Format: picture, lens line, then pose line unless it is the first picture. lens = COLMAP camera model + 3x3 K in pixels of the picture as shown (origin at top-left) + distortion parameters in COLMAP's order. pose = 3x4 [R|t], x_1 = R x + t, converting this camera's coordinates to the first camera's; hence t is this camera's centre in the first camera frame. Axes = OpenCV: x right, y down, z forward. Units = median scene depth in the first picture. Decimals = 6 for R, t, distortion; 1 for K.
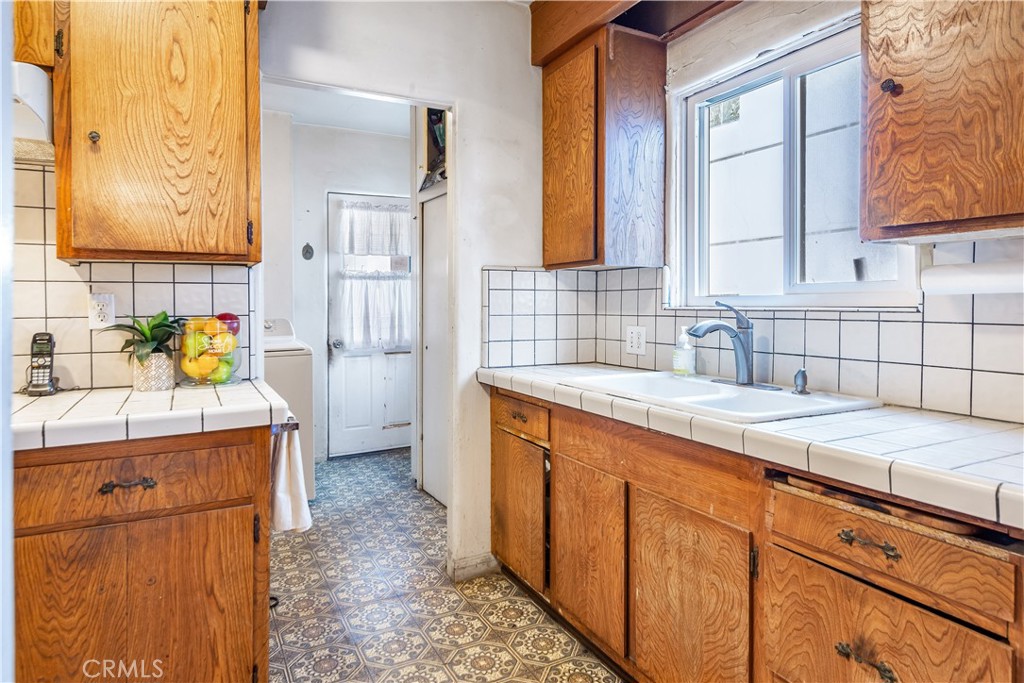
lens RADIAL K [[603.6, 0, 525.0], [0, 603.6, 312.0], [0, 0, 1]] dist [0.012652, -0.008900]
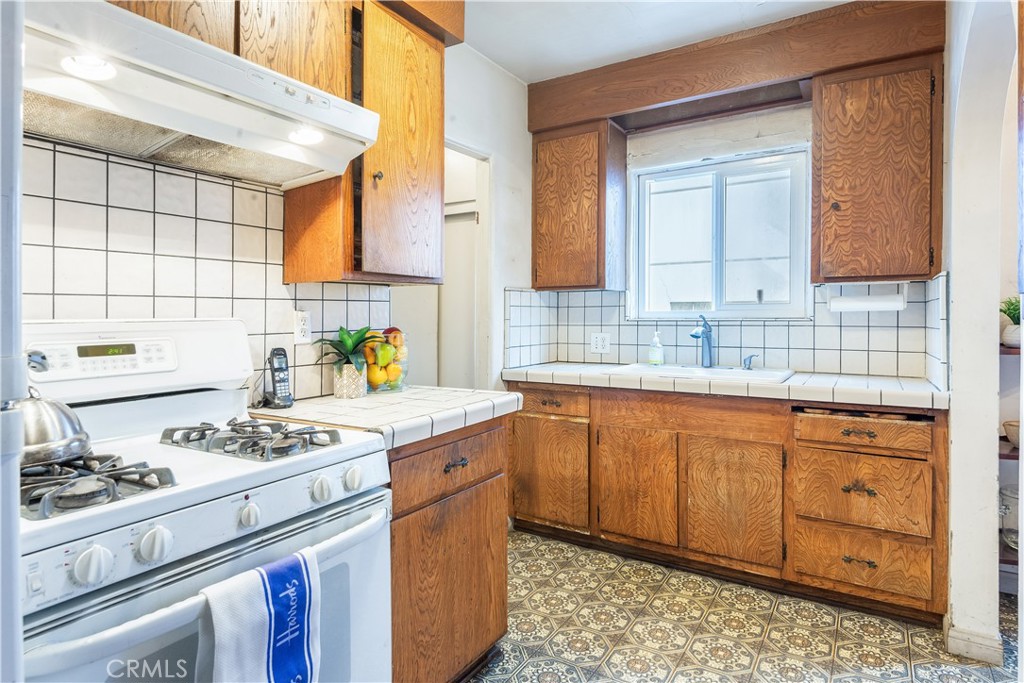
lens RADIAL K [[589.9, 0, 518.7], [0, 589.9, 321.1], [0, 0, 1]] dist [0.019280, -0.002190]
pose [[0.858856, -0.009634, 0.512127, -0.905608], [0.011666, 0.999932, -0.000755, -0.006404], [-0.512085, 0.006623, 0.858909, -0.089203]]
